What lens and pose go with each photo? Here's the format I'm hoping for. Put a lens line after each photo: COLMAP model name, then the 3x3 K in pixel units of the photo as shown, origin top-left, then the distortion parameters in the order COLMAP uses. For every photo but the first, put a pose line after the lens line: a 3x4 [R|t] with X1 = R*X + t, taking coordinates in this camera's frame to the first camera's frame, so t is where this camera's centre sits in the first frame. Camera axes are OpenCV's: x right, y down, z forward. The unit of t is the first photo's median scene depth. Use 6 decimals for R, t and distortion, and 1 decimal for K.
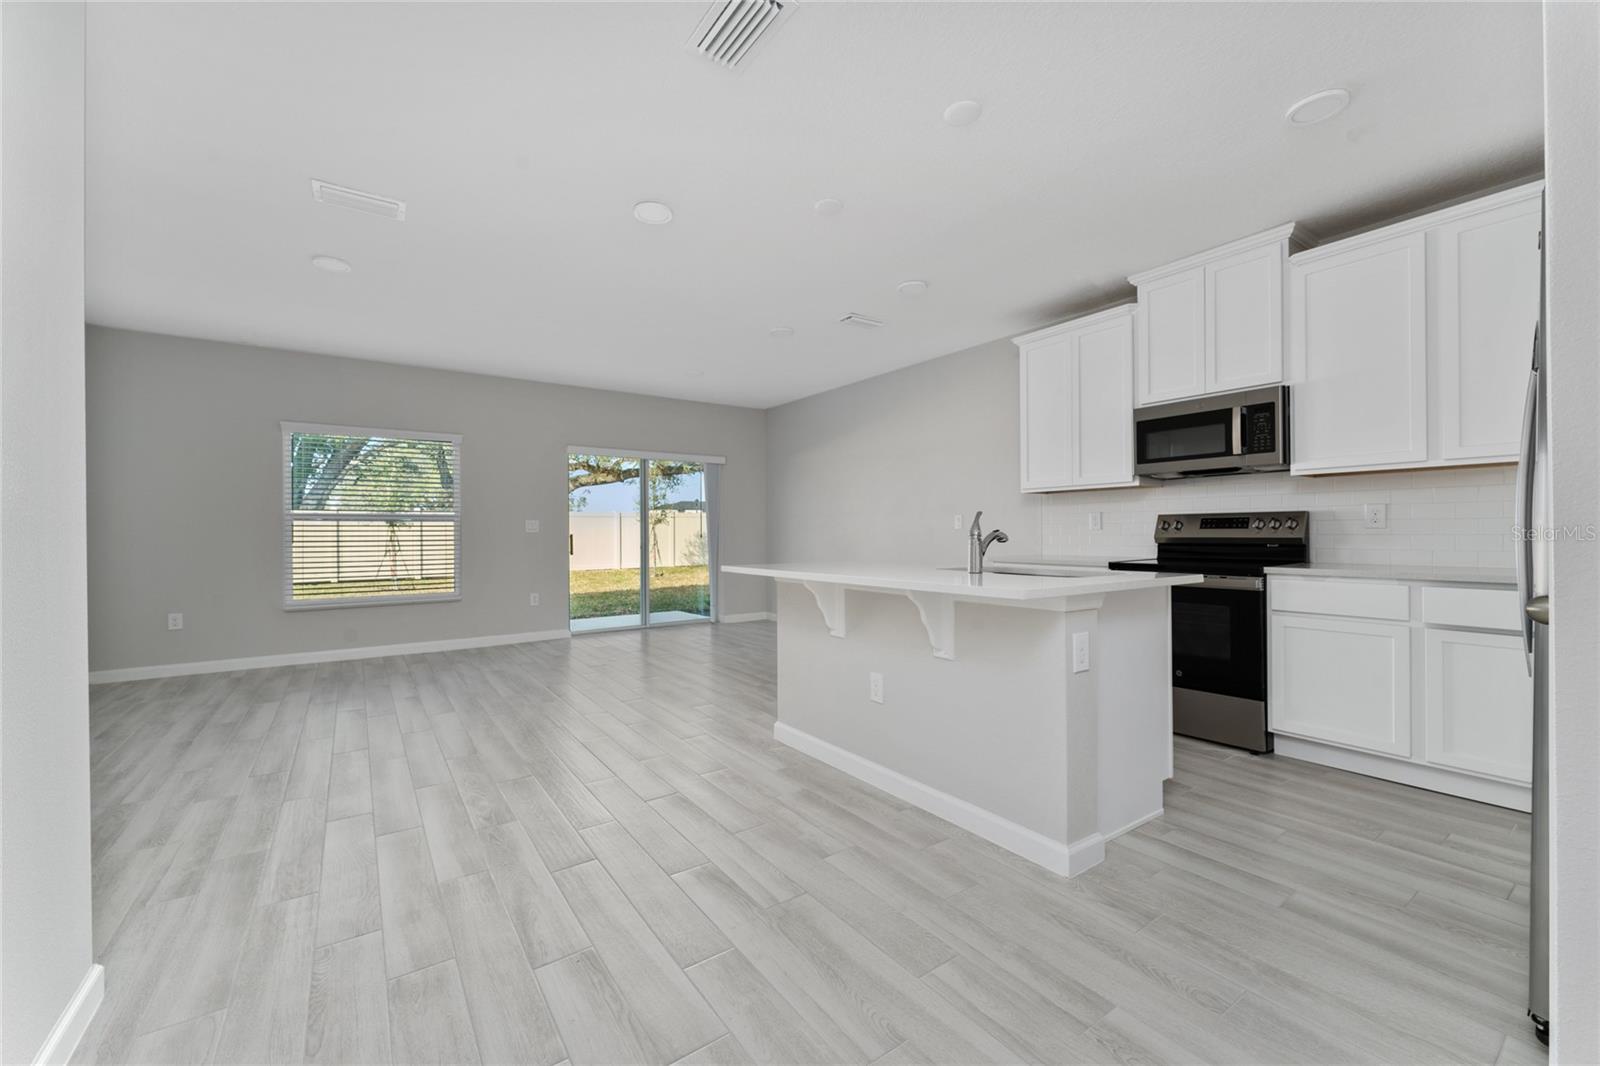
lens RADIAL K [[644.0, 0, 792.5], [0, 644.0, 529.0], [0, 0, 1]] dist [0.004019, -0.000205]
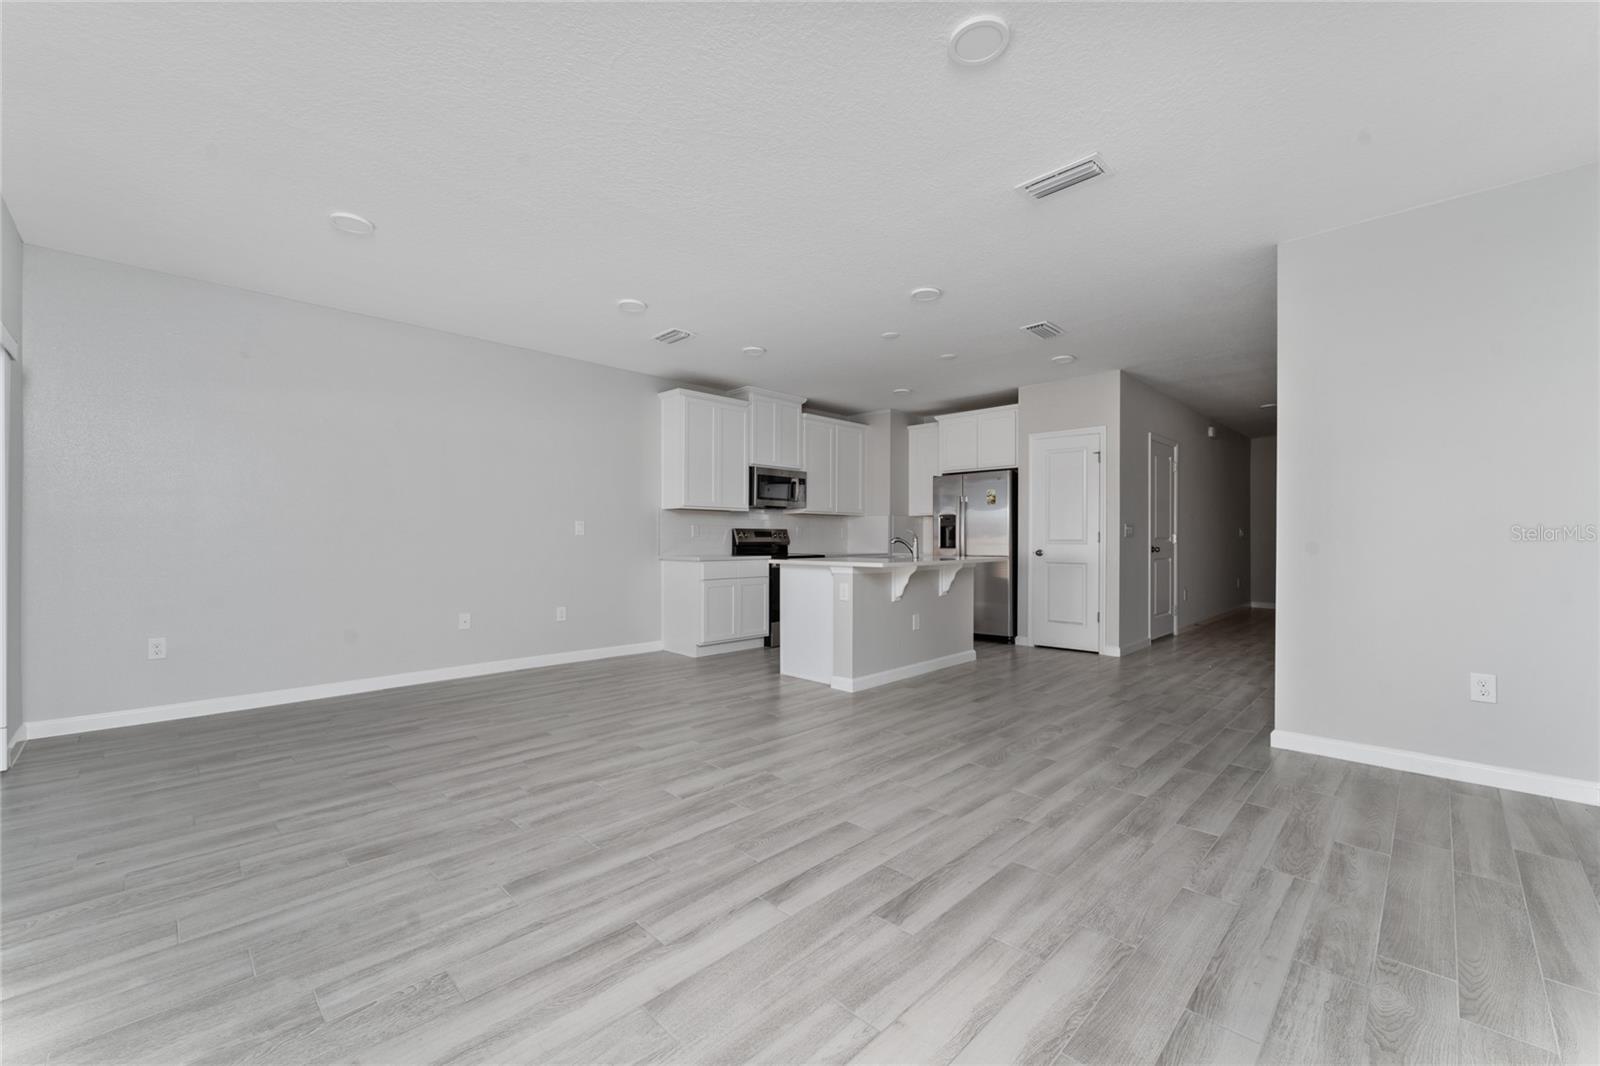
lens RADIAL K [[644.0, 0, 804.5], [0, 644.0, 534.5], [0, 0, 1]] dist [0.004019, -0.000205]
pose [[-0.196058, 0.009769, 0.980544, -1.468897], [-0.015288, 0.999798, -0.013017, 0.018024], [-0.980473, -0.017543, -0.195869, 1.511437]]
